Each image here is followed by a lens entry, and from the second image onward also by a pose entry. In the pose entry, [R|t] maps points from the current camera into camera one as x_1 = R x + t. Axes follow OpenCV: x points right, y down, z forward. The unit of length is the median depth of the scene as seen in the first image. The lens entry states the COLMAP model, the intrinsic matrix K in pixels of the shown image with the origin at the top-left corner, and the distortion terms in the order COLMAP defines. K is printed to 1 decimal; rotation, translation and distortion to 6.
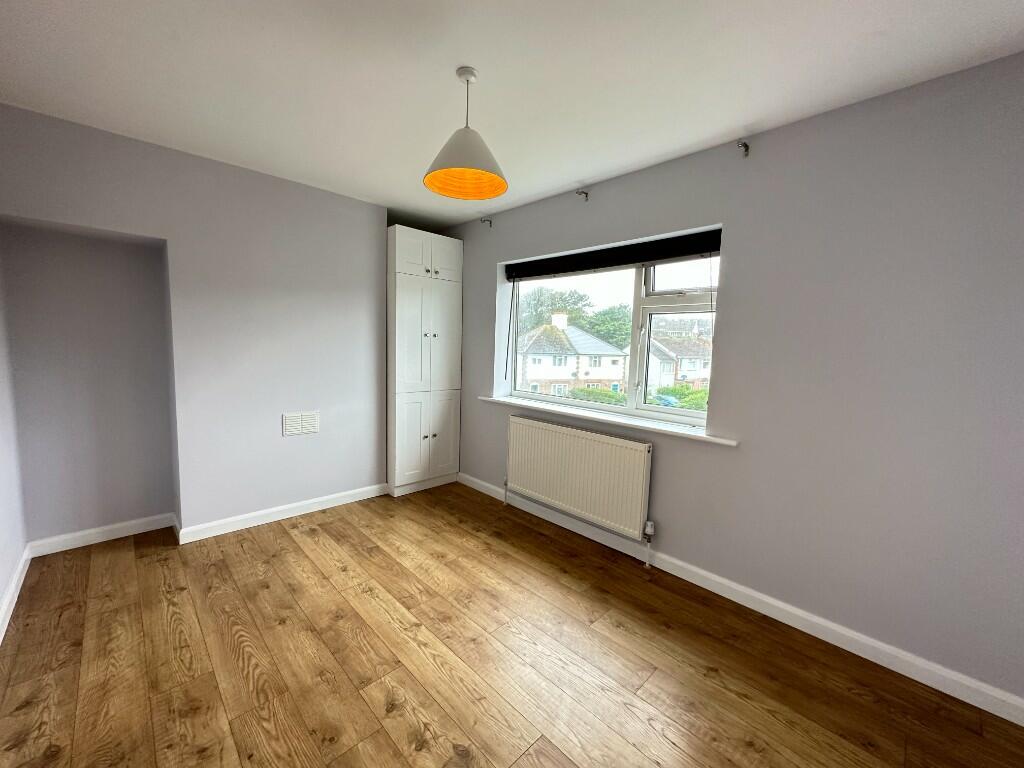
lens RADIAL K [[414.5, 0, 512.0], [0, 414.5, 384.0], [0, 0, 1]] dist [-0.003384, -0.000154]
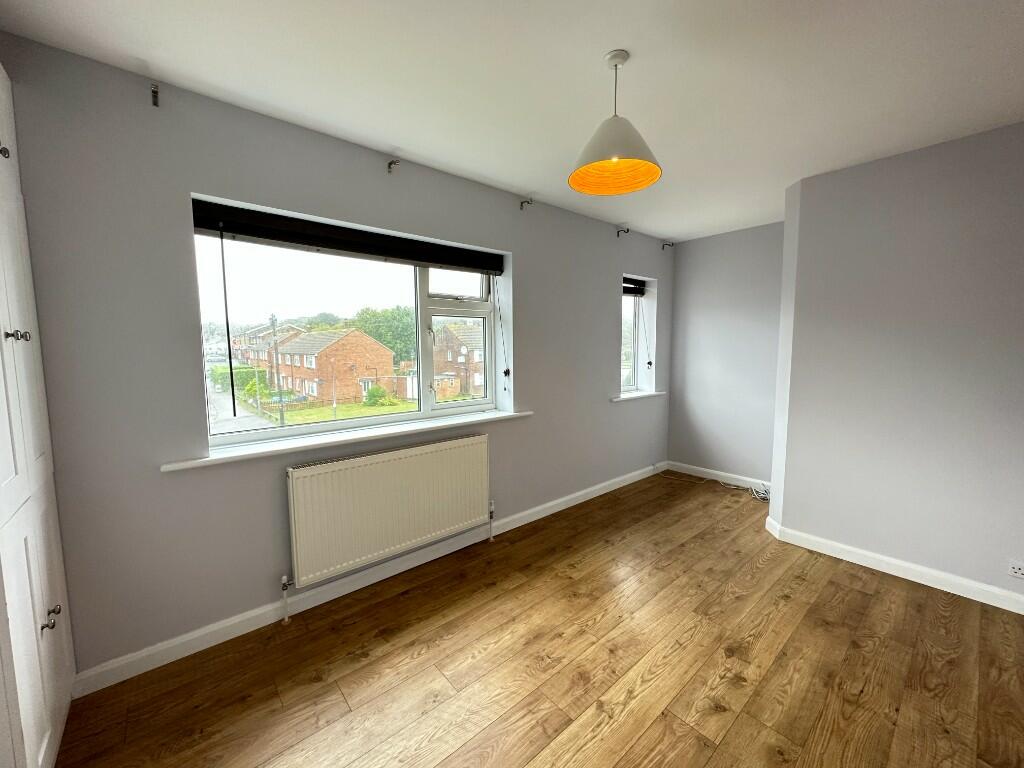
lens RADIAL K [[414.5, 0, 512.0], [0, 414.5, 384.0], [0, 0, 1]] dist [-0.003384, -0.000154]
pose [[0.044706, -0.120919, 0.991655, -0.887944], [0.104338, 0.987784, 0.115743, -0.129389], [-0.993537, 0.098292, 0.056777, 0.991745]]
